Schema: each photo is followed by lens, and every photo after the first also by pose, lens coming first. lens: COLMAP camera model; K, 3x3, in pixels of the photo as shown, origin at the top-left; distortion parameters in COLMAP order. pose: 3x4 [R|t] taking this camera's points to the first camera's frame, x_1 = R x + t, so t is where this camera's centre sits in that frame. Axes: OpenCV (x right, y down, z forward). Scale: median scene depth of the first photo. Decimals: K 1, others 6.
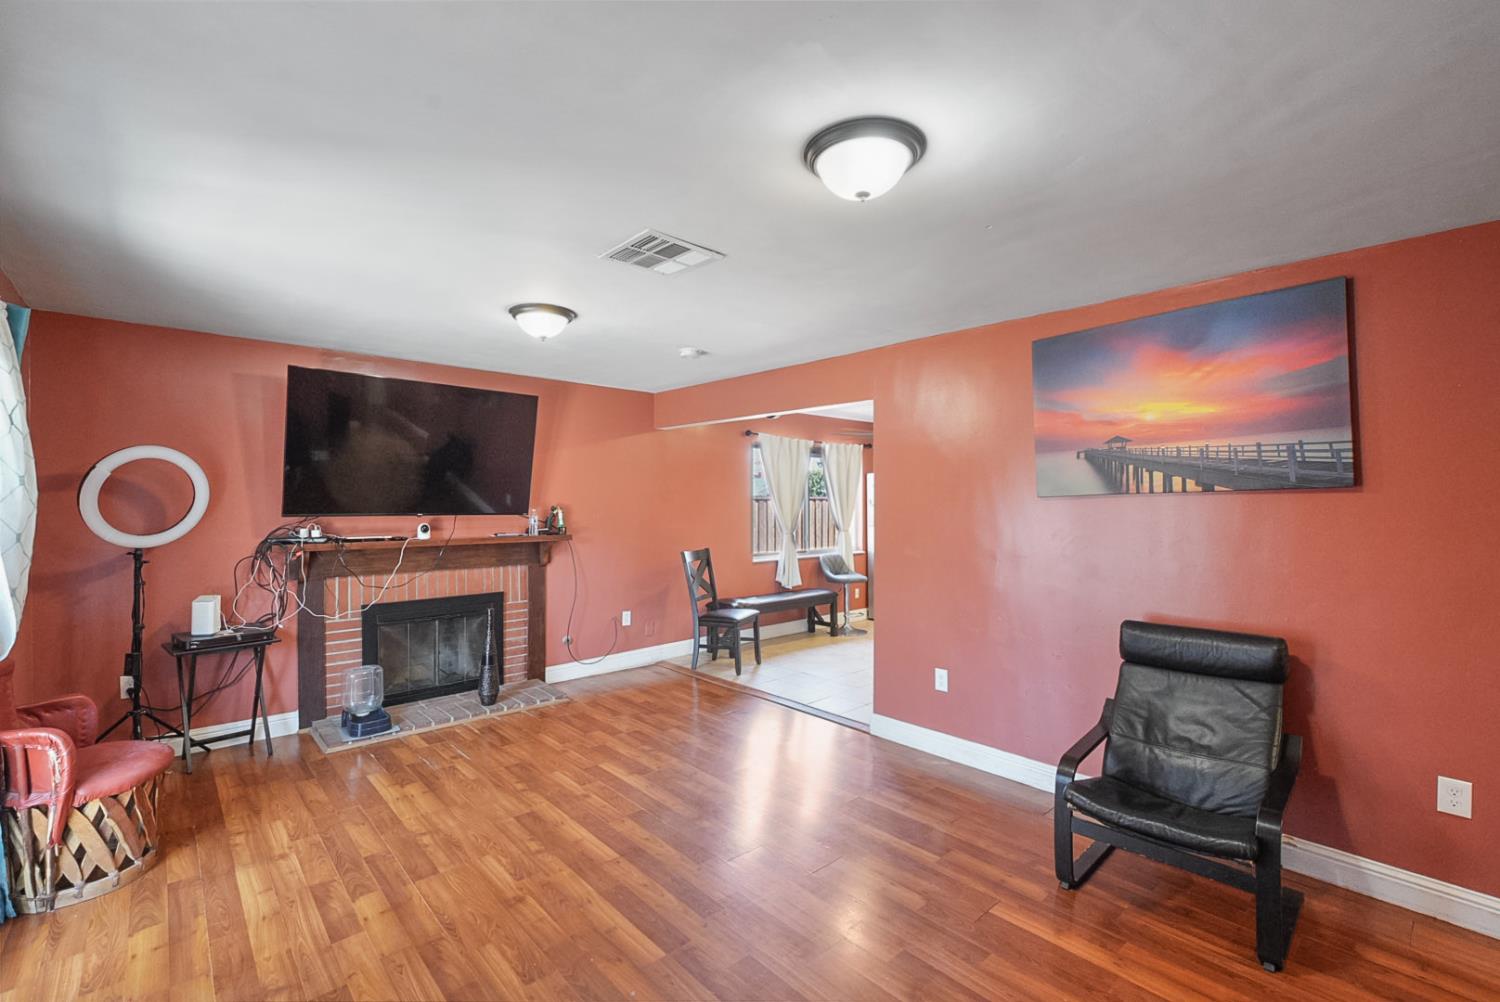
lens RADIAL K [[653.4, 0, 736.4], [0, 653.4, 504.7], [0, 0, 1]] dist [-0.011280, 0.007921]
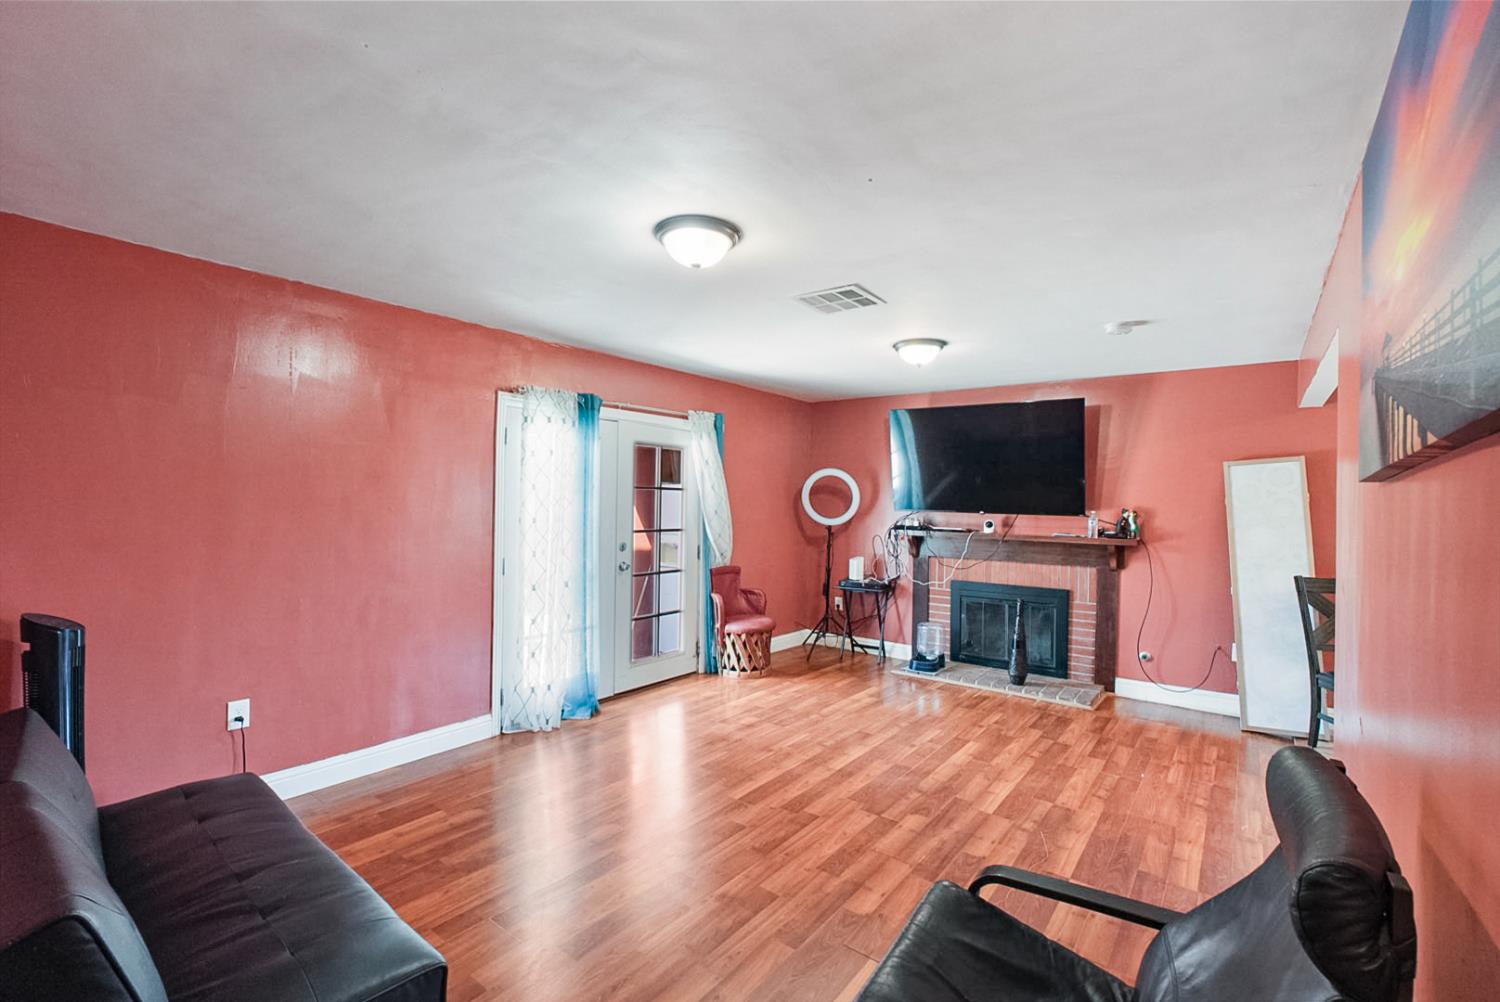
lens RADIAL K [[652.9, 0, 757.2], [0, 652.9, 512.9], [0, 0, 1]] dist [-0.002122, -0.000143]
pose [[0.202374, 0.020057, -0.979103, 0.672132], [-0.022853, 0.999615, 0.015754, 0.007092], [0.979042, 0.019187, 0.202755, 0.364094]]
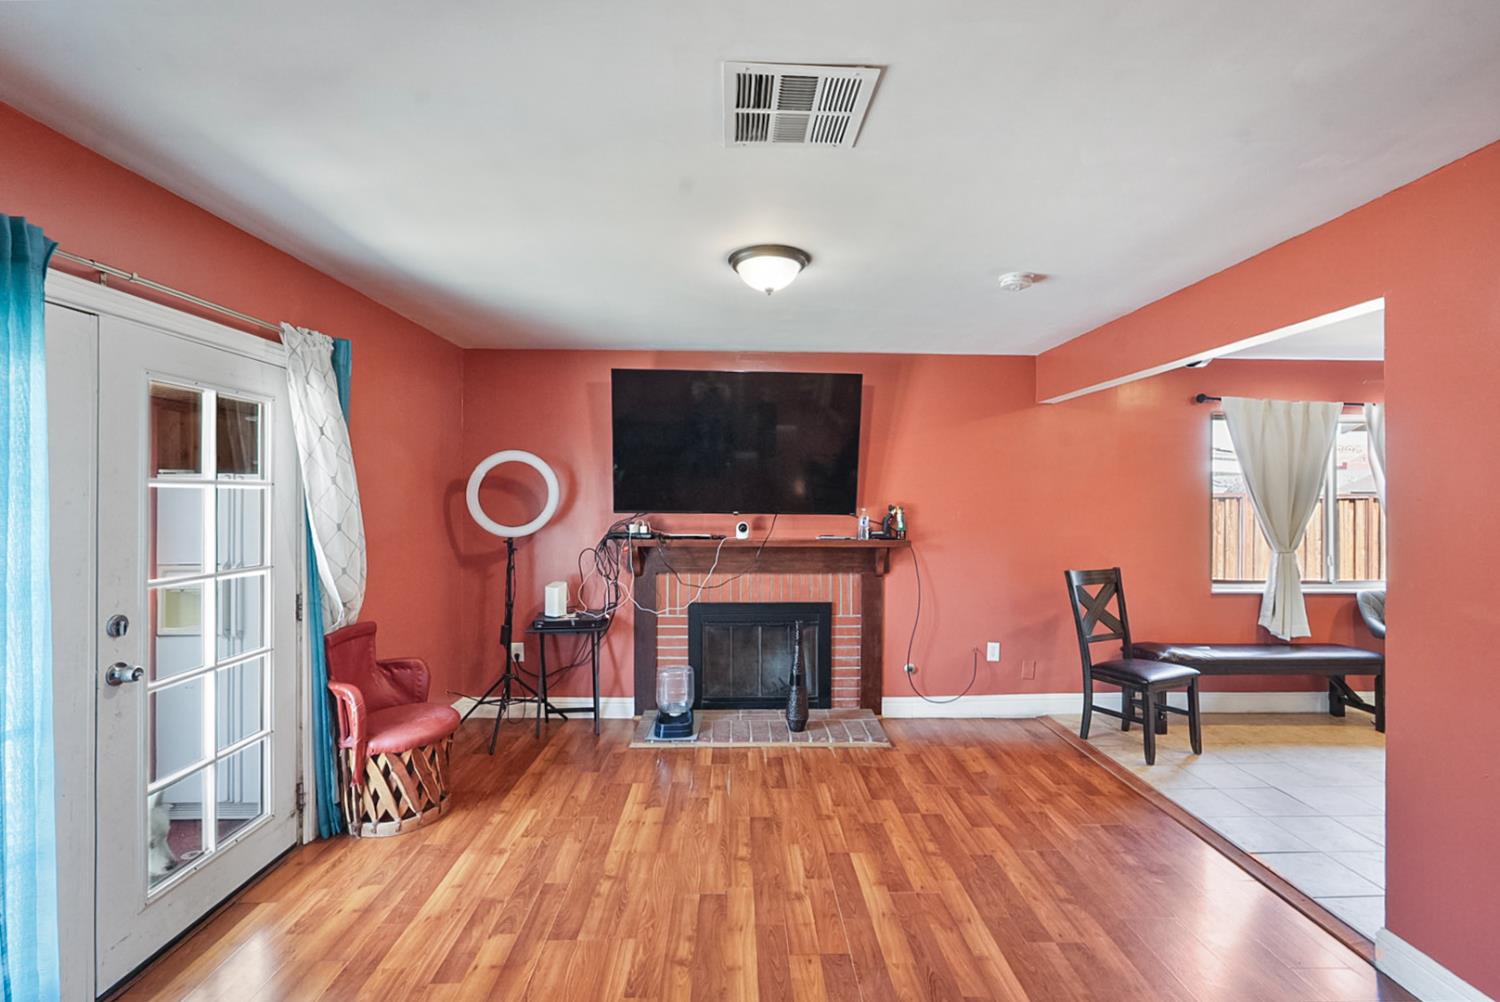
lens RADIAL K [[666.8, 0, 750.0], [0, 666.8, 501.0], [0, 0, 1]] dist [-0.015364, 0.009551]
pose [[0.763906, 0.006032, -0.645299, 0.163147], [-0.007243, 0.999973, 0.000774, -0.003238], [0.645287, 0.004083, 0.763929, 0.296887]]
